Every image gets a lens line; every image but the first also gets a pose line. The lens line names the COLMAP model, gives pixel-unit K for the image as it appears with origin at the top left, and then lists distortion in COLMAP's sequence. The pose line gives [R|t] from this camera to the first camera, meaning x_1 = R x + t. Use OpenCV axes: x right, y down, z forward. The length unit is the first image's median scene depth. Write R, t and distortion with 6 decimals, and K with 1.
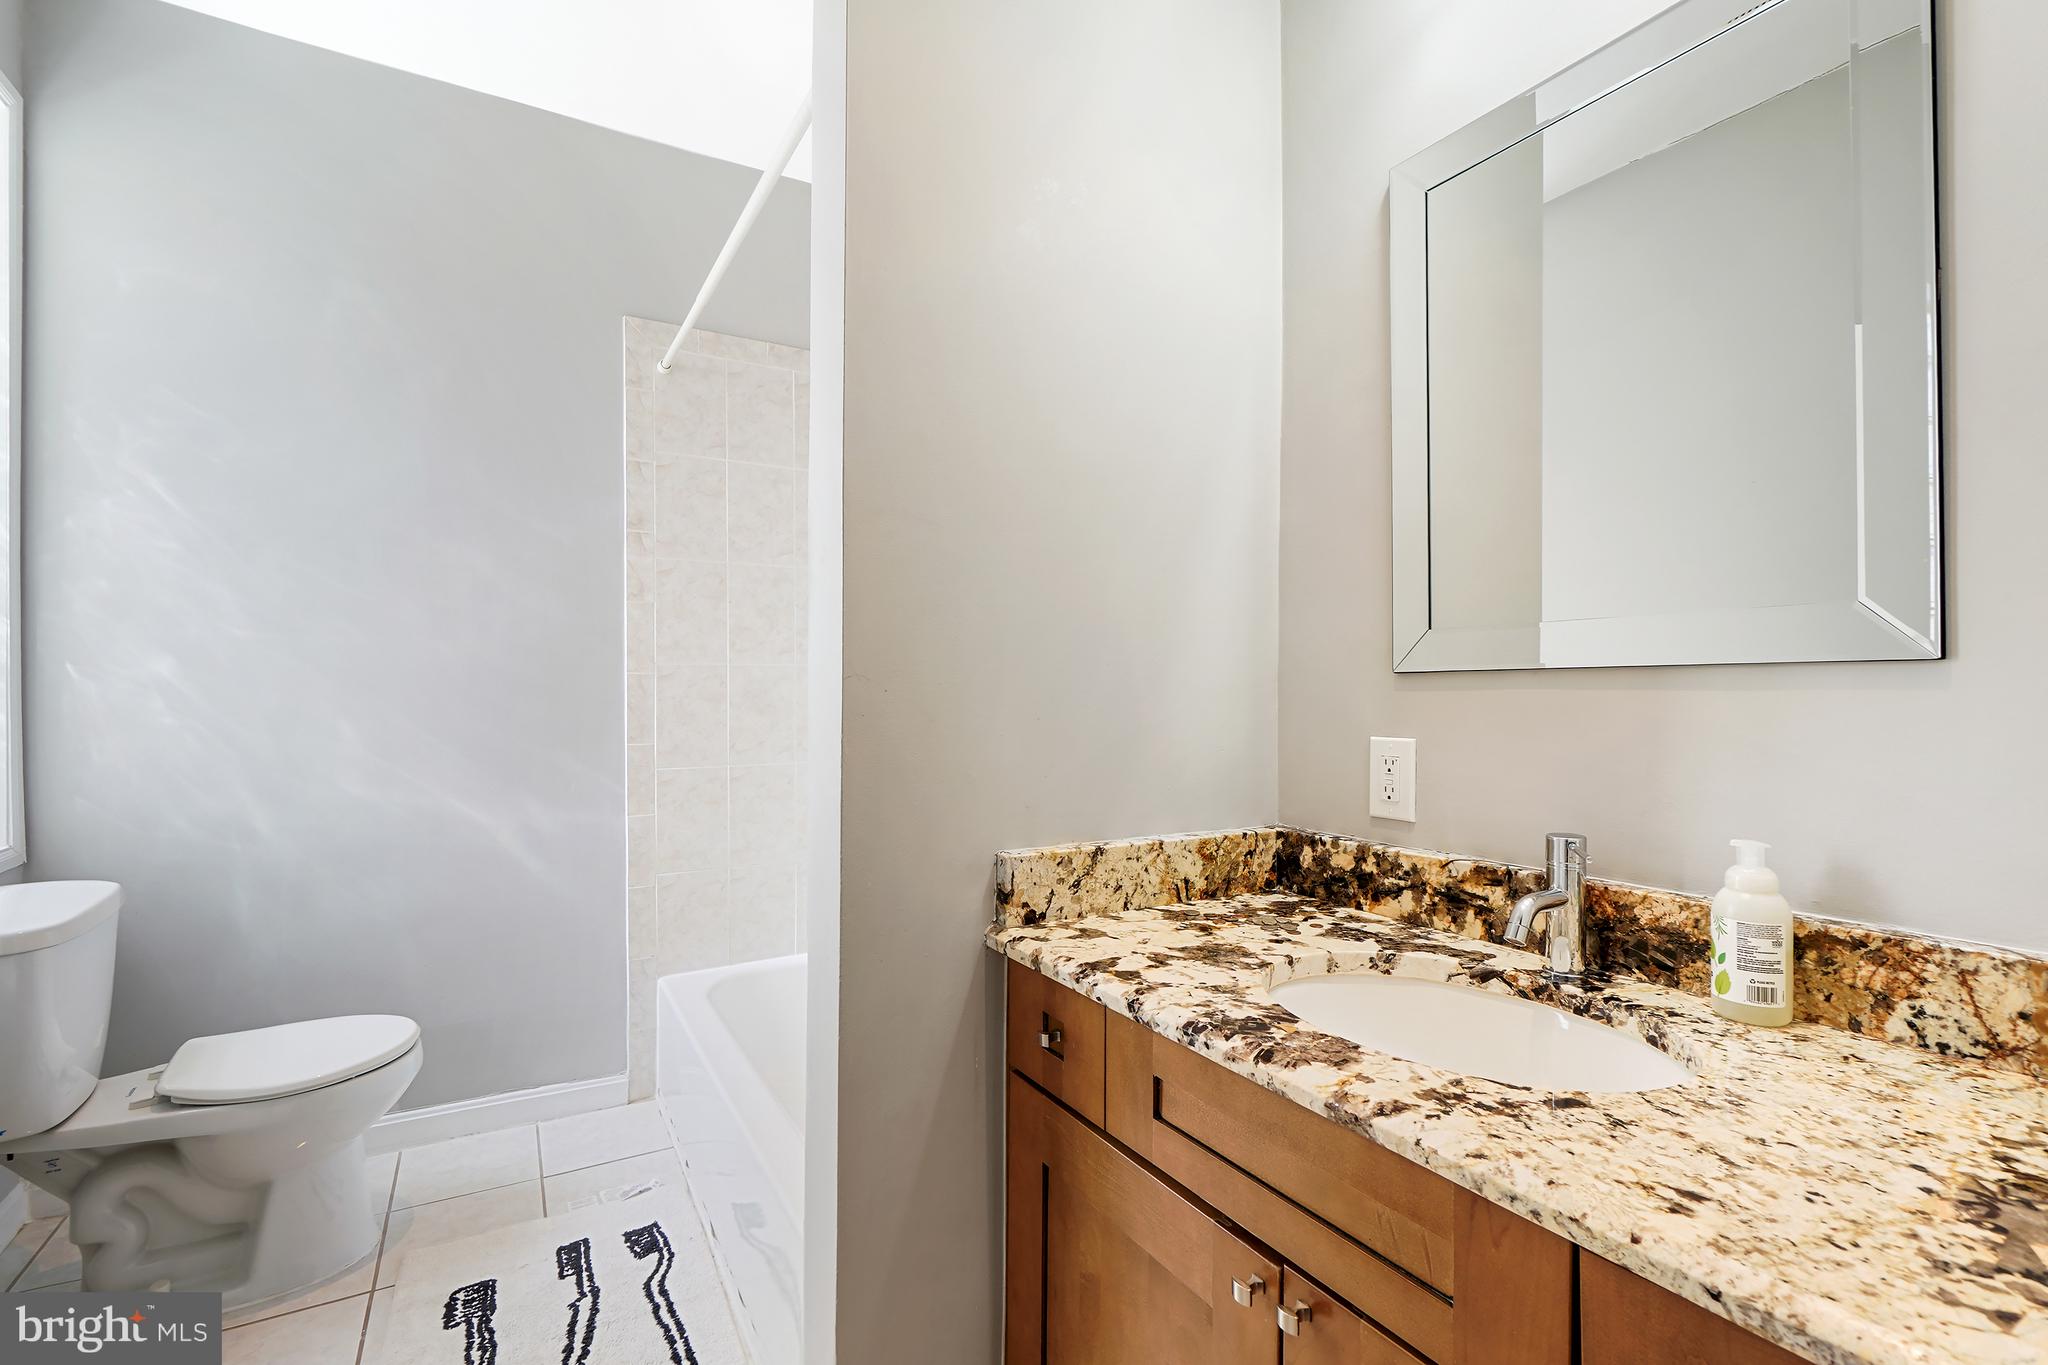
lens RADIAL K [[904.5, 0, 1016.5], [0, 904.5, 681.8], [0, 0, 1]] dist [-0.002123, -0.002542]
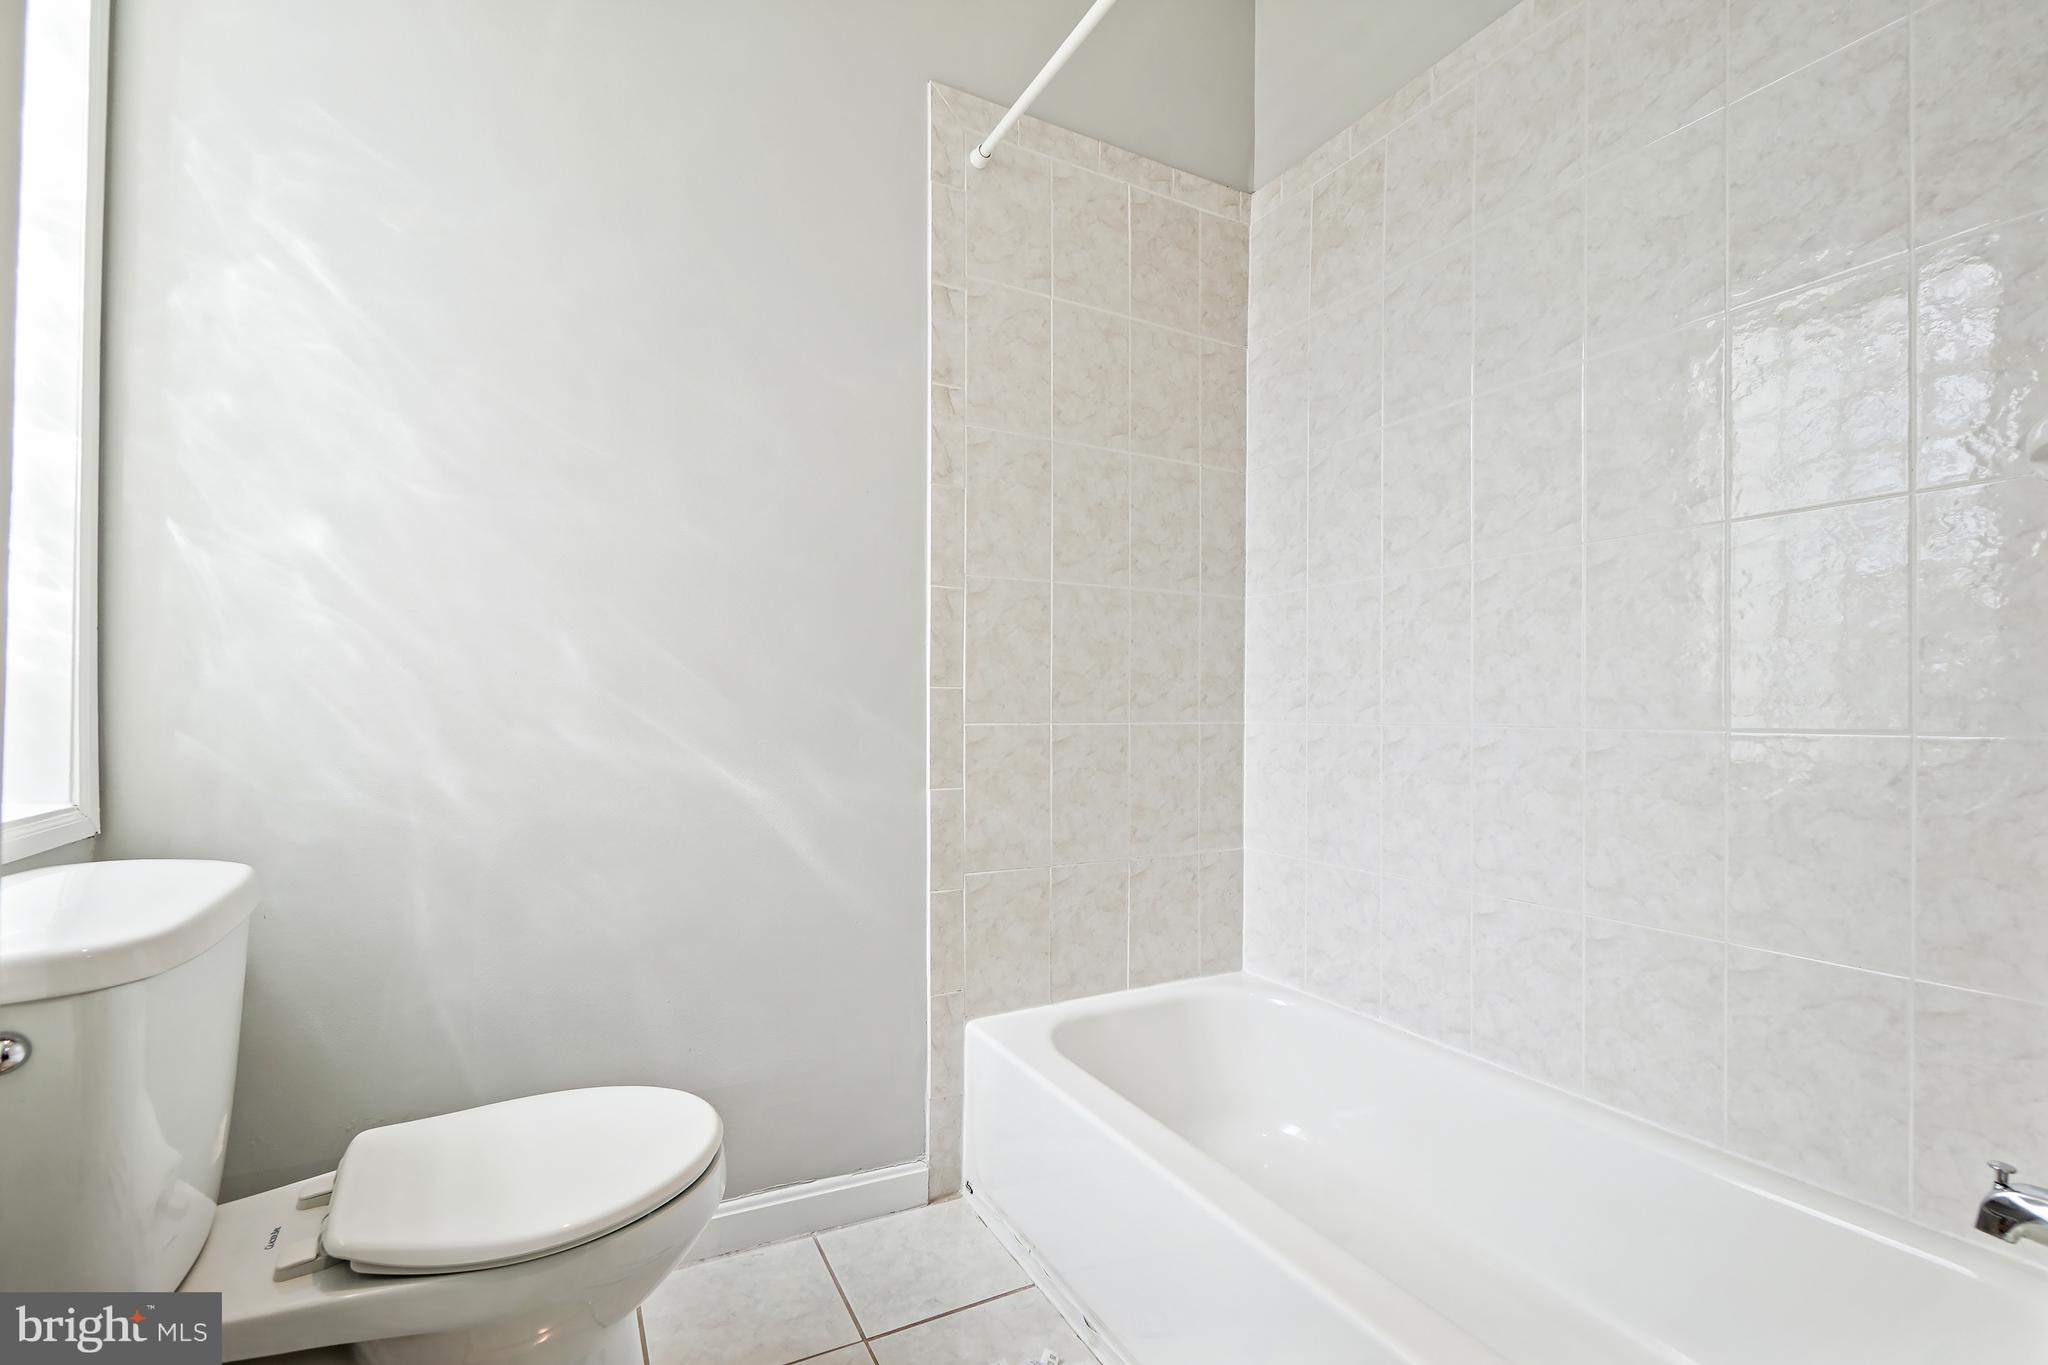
lens RADIAL K [[904.5, 0, 1029.8], [0, 904.5, 691.6], [0, 0, 1]] dist [-0.002123, -0.002542]
pose [[0.999258, -0.002547, -0.038436, -0.342285], [0.001860, 0.999838, -0.017903, 0.089115], [0.038475, 0.017818, 0.999101, 0.315300]]
